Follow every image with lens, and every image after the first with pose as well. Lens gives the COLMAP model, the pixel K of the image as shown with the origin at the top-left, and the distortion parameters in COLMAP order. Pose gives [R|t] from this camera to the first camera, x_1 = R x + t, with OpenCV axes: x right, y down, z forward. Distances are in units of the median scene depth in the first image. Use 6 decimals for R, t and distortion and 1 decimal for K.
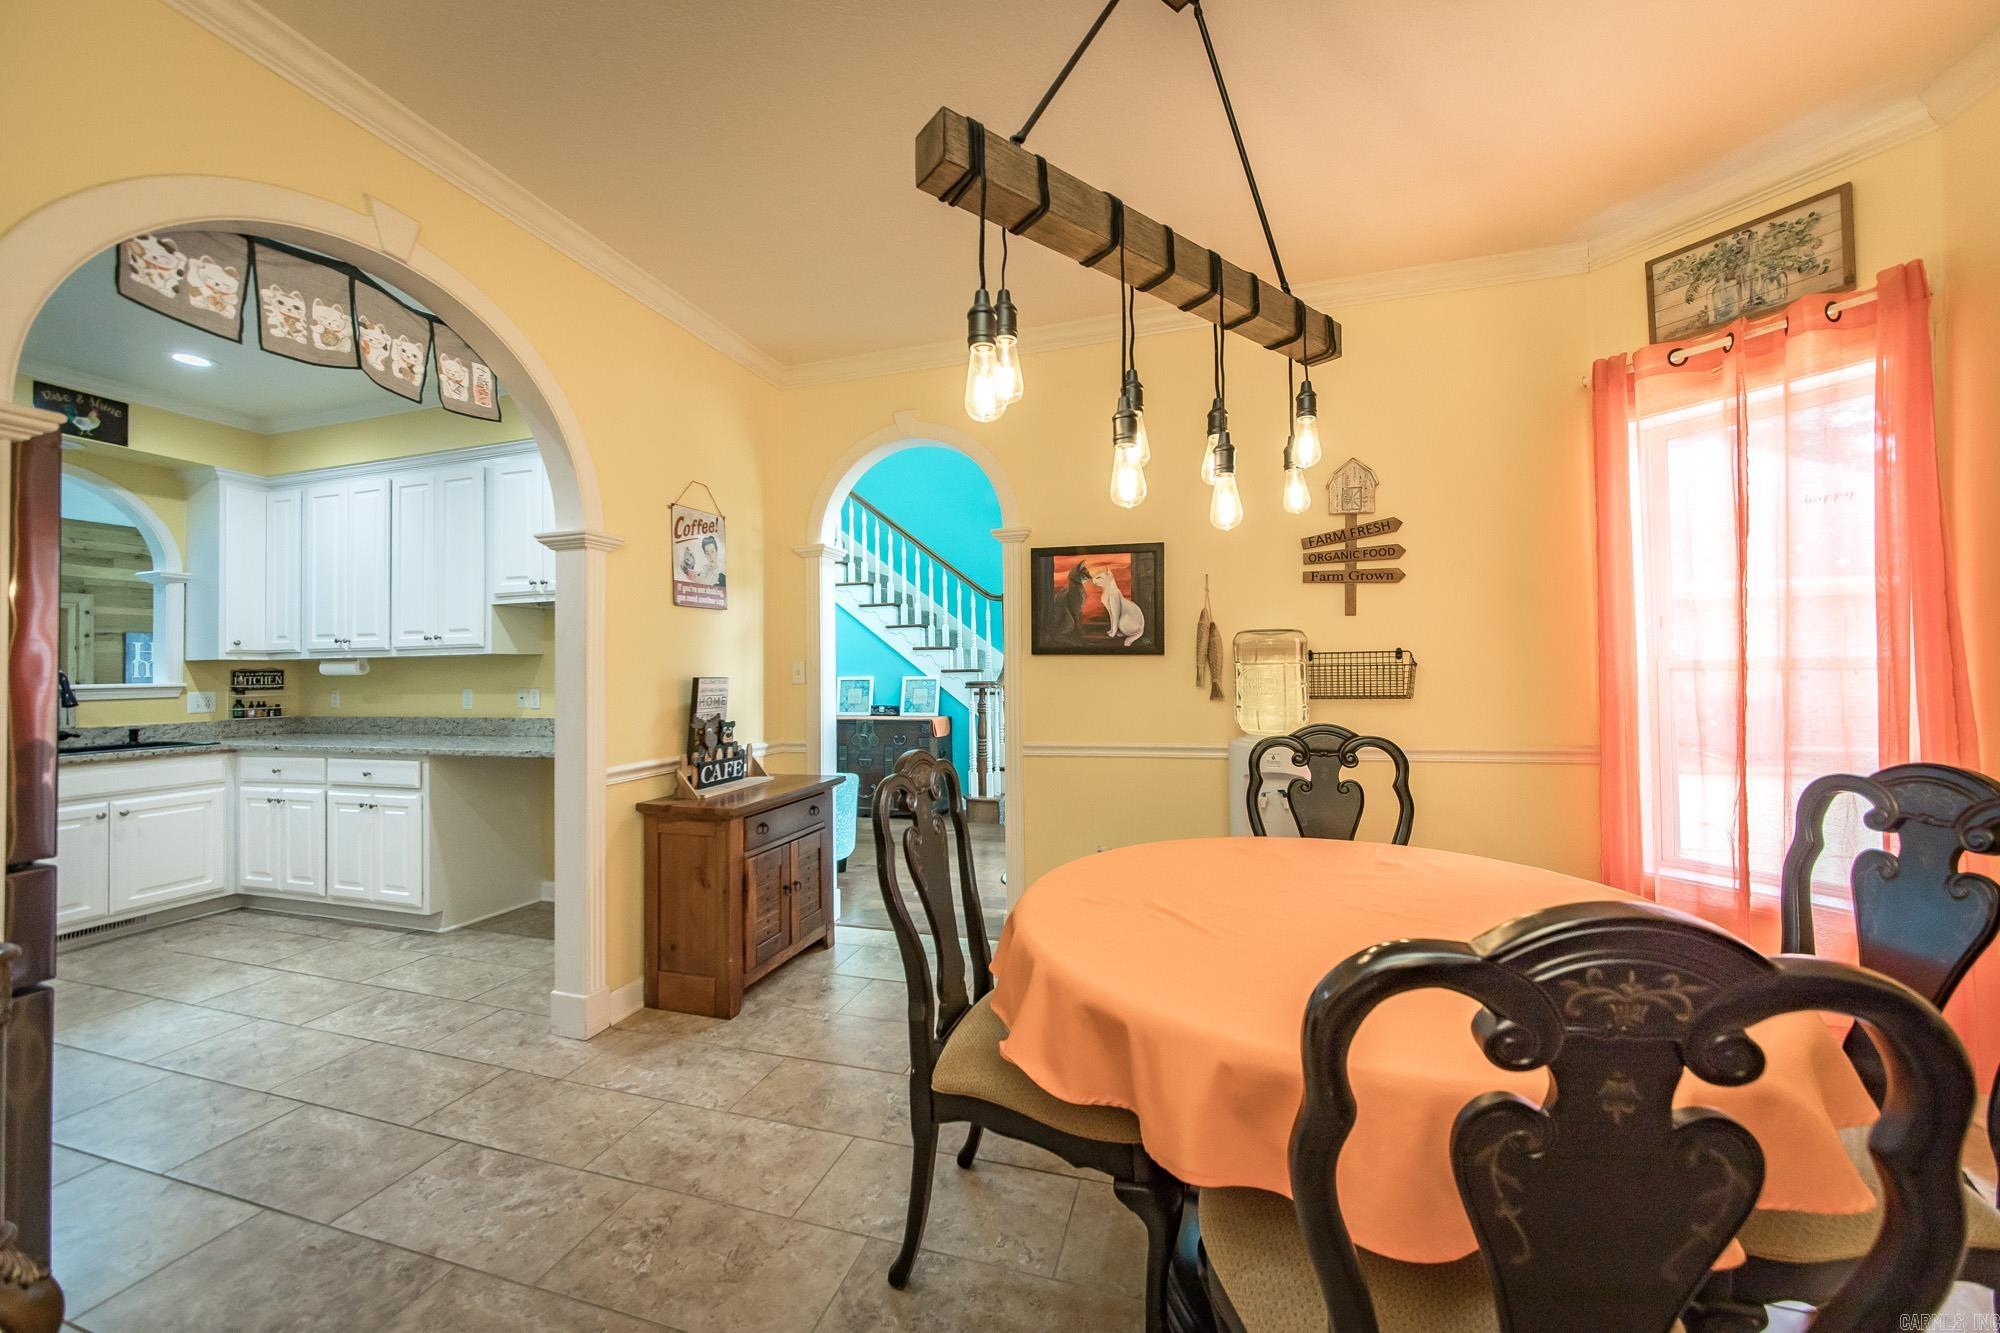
lens RADIAL K [[702.1, 0, 1000.0], [0, 702.1, 666.5], [0, 0, 1]] dist [-0.000011, 0.000020]
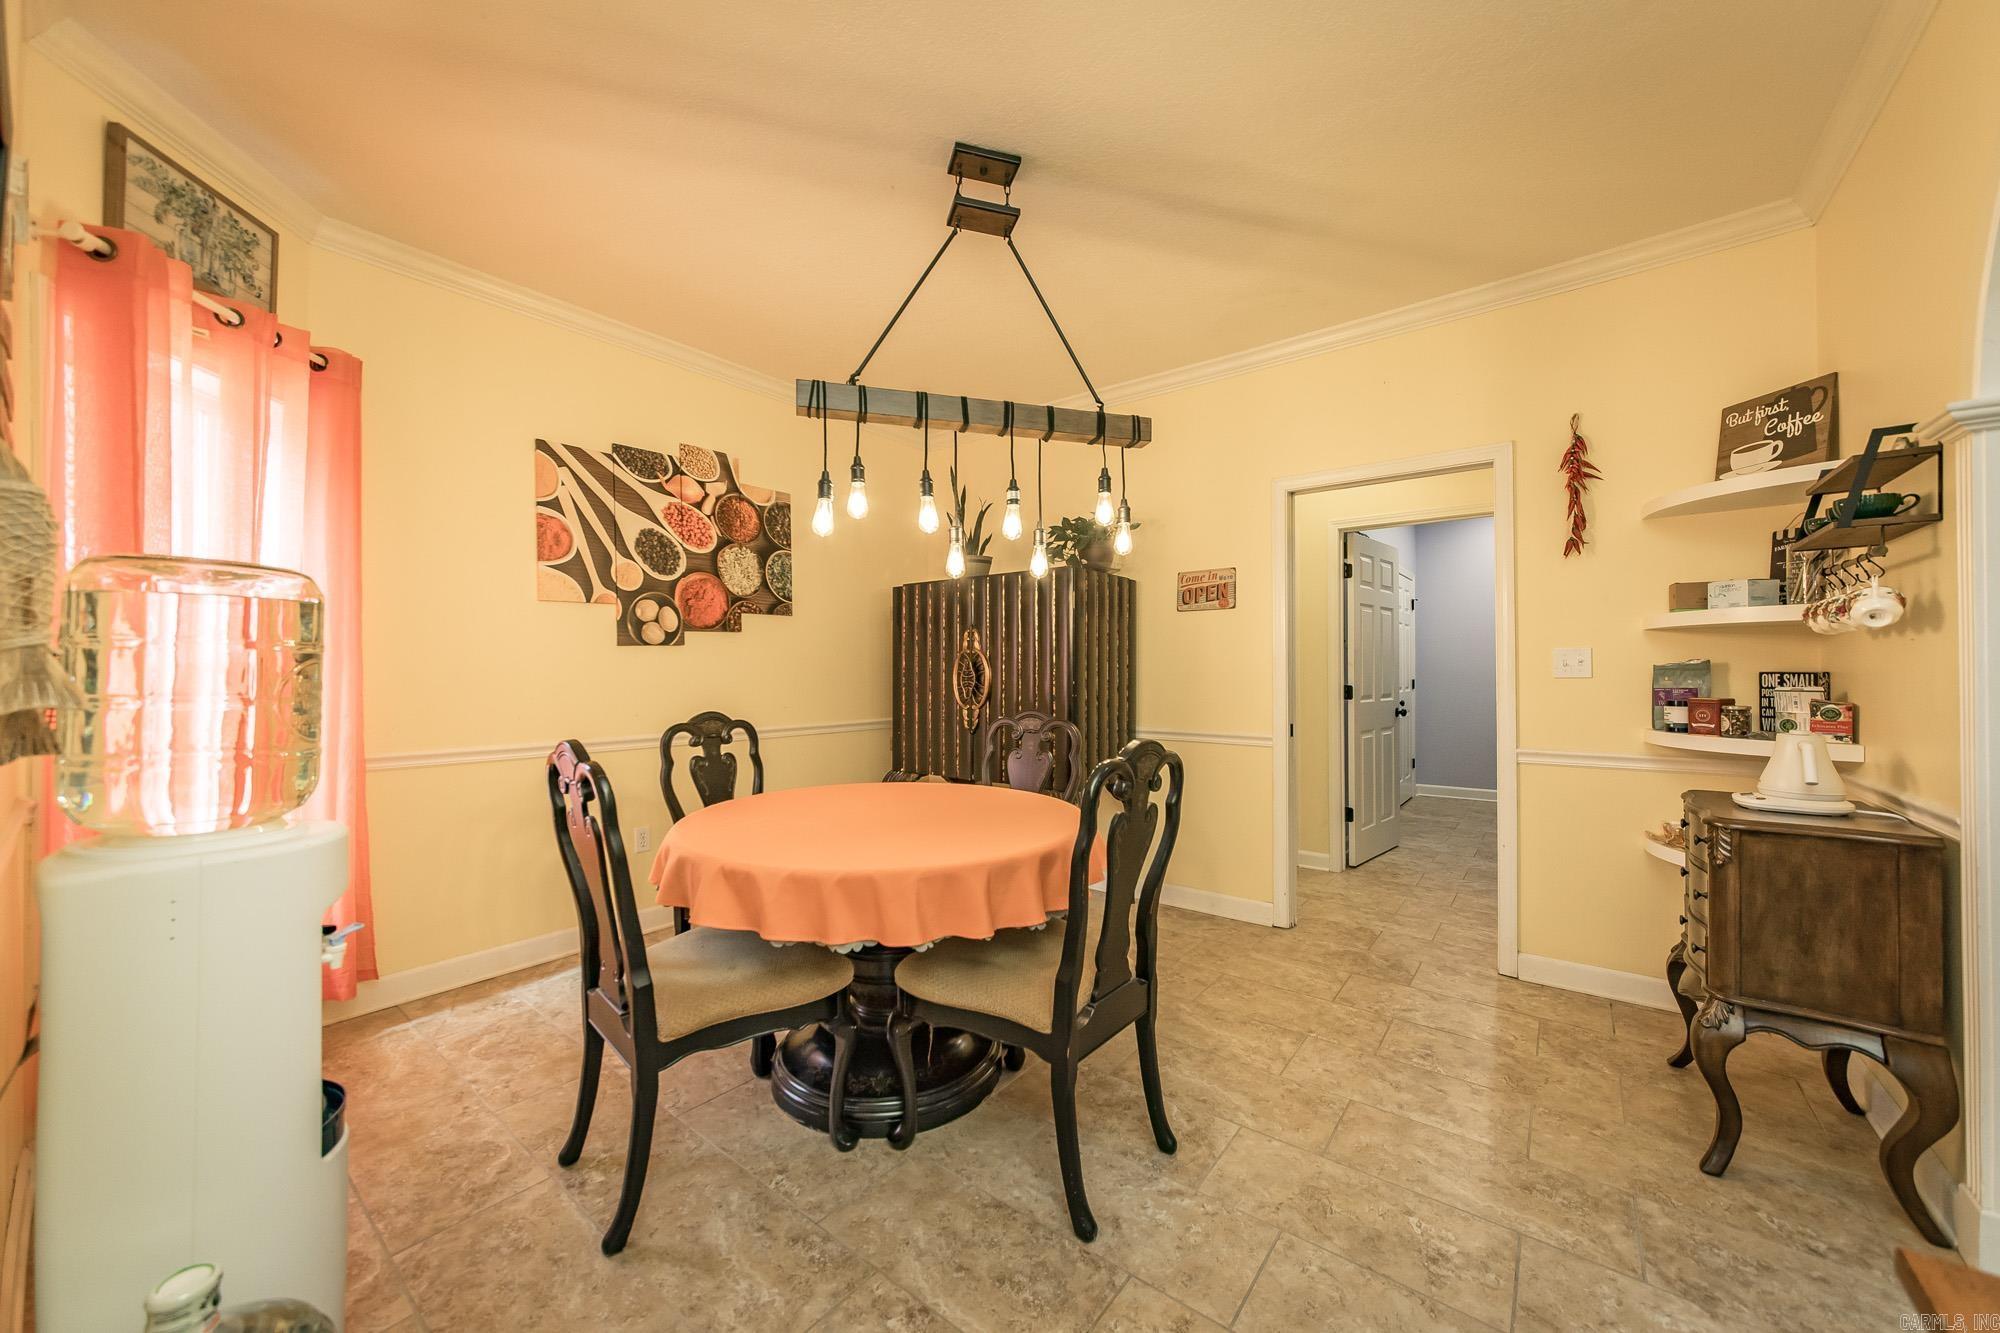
lens RADIAL K [[736.8, 0, 1000.0], [0, 736.8, 666.5], [0, 0, 1]] dist [-0.001376, -0.000060]
pose [[-0.930431, 0.021877, 0.365814, -0.246109], [0.015086, 0.999657, -0.021411, 0.031906], [-0.366157, -0.014403, -0.930442, 1.568385]]
